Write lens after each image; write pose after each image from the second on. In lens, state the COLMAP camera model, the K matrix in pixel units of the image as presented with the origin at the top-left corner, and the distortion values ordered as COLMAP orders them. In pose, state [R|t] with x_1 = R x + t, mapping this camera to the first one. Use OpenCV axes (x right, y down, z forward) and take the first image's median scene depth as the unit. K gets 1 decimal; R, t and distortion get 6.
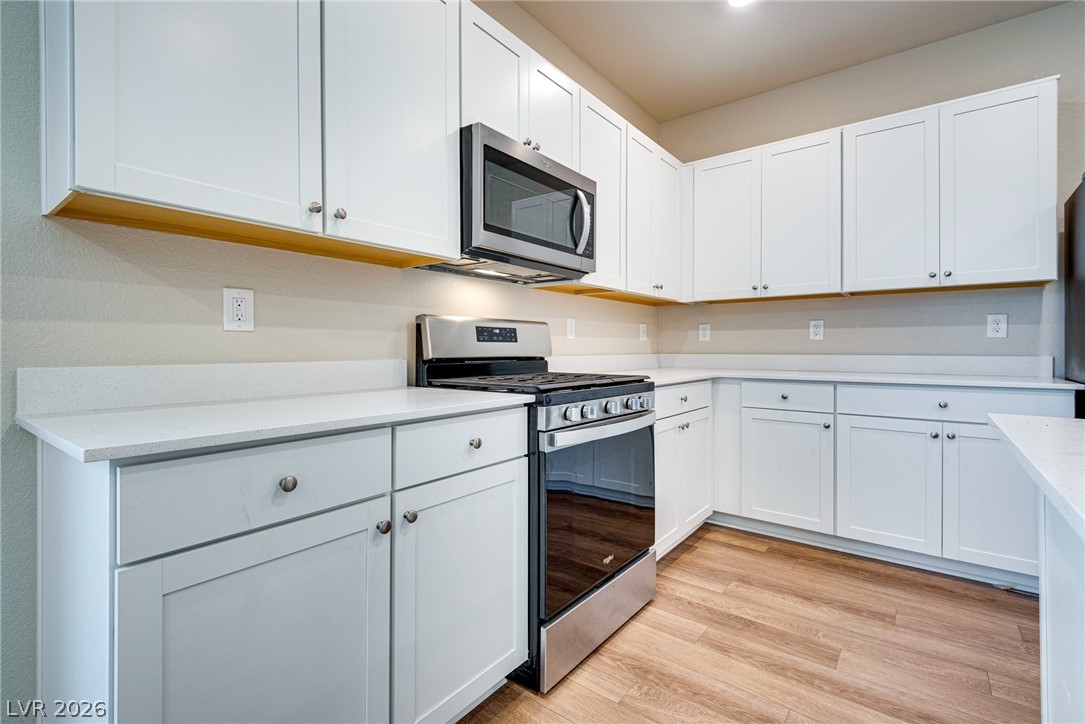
lens RADIAL K [[500.5, 0, 537.7], [0, 500.5, 347.4], [0, 0, 1]] dist [0.032647, -0.012714]
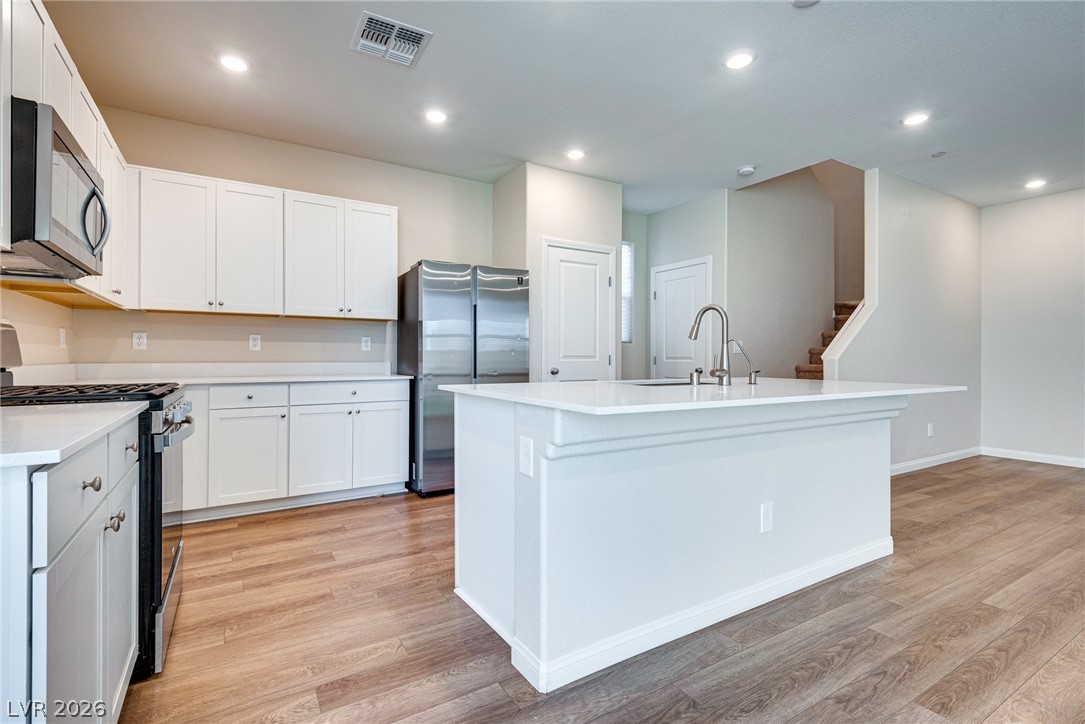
lens RADIAL K [[500.5, 0, 537.7], [0, 500.5, 347.4], [0, 0, 1]] dist [0.032647, -0.012714]
pose [[0.353730, 0.020307, 0.935127, -0.489207], [-0.002869, 0.999783, -0.020626, 0.001290], [-0.935343, 0.004613, 0.353712, -0.103864]]
